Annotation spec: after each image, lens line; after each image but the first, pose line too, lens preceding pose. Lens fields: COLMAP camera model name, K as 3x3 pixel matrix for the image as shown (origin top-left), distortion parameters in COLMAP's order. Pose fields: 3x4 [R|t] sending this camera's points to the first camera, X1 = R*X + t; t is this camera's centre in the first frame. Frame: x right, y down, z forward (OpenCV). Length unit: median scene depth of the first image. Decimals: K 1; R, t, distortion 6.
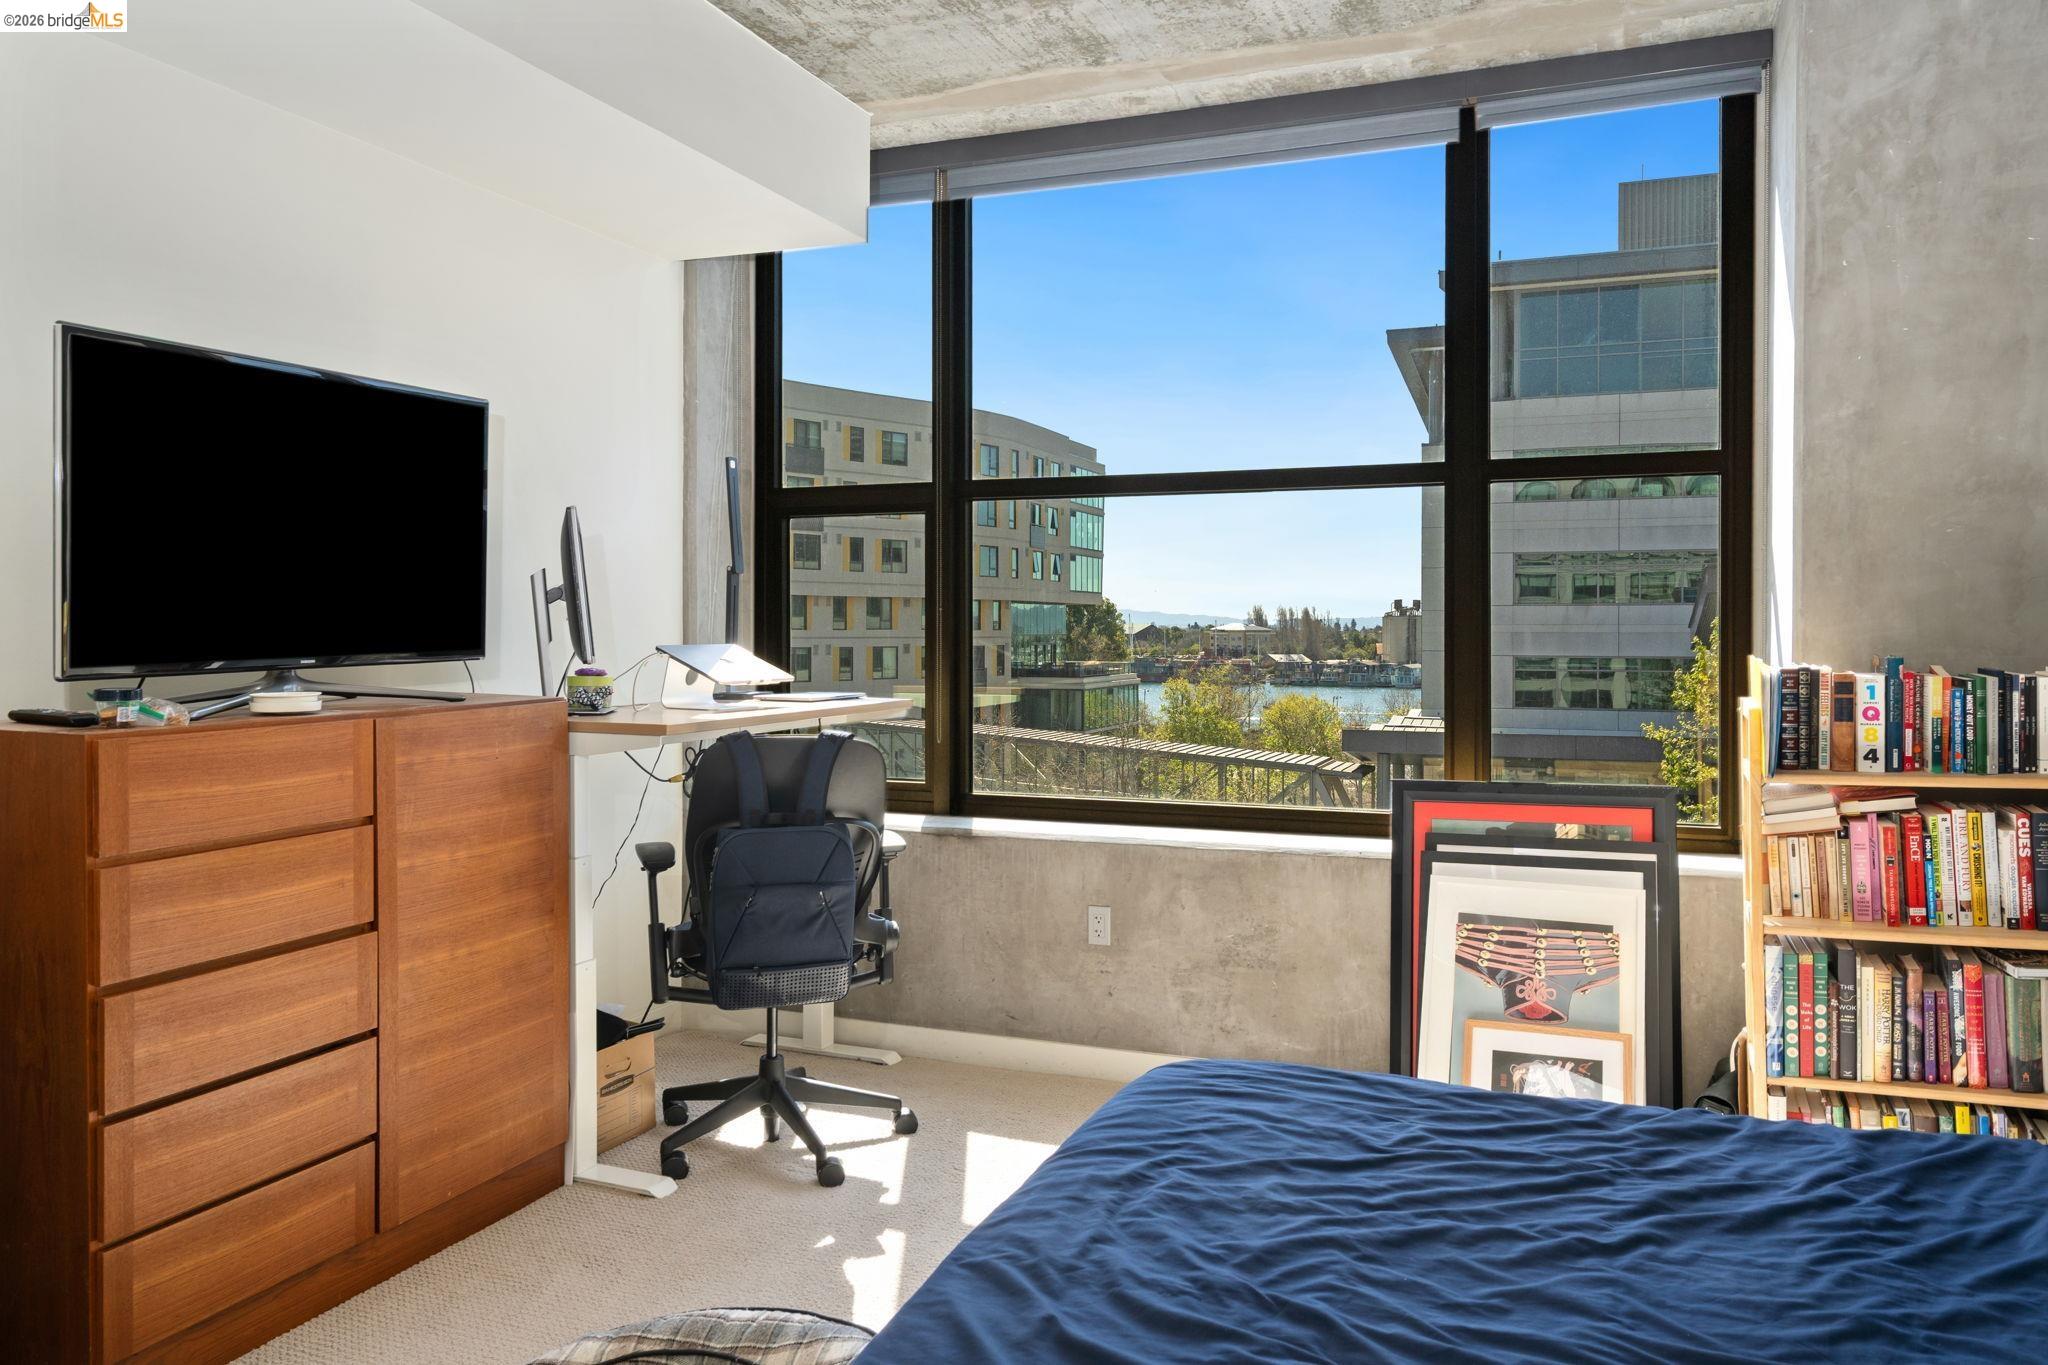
lens RADIAL K [[1453.5, 0, 1034.9], [0, 1453.5, 621.2], [0, 0, 1]] dist [-0.005786, 0.003358]
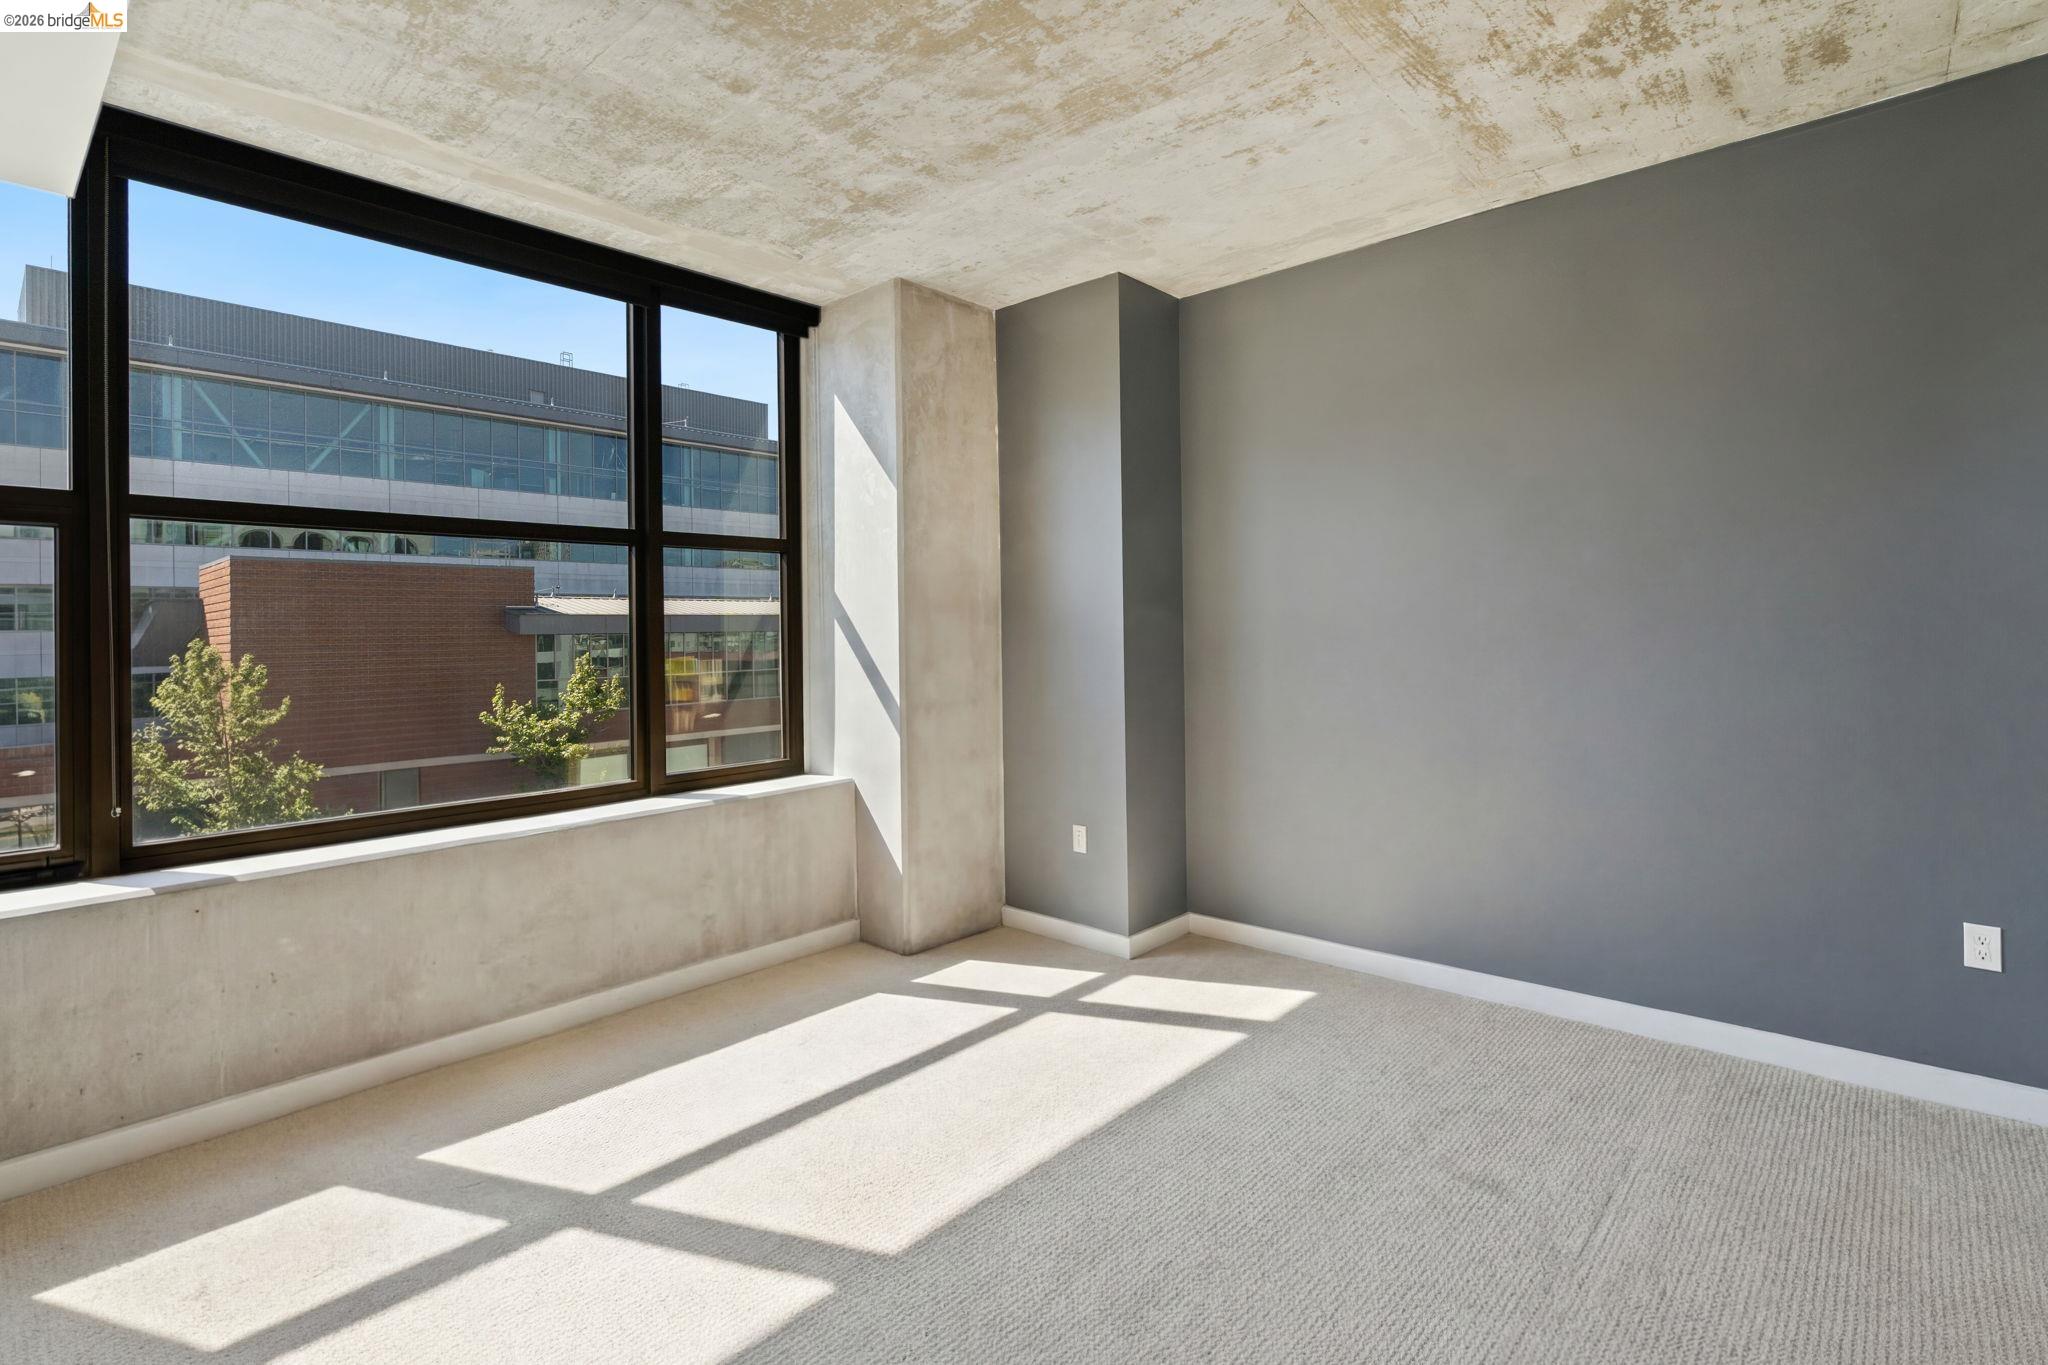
lens RADIAL K [[977.5, 0, 972.1], [0, 977.5, 628.7], [0, 0, 1]] dist [0.000933, 0.000376]
pose [[0.375572, 0.000213, 0.926793, -0.493233], [0.011374, 0.999924, -0.004839, -0.006564], [-0.926724, 0.012359, 0.375541, 0.358188]]
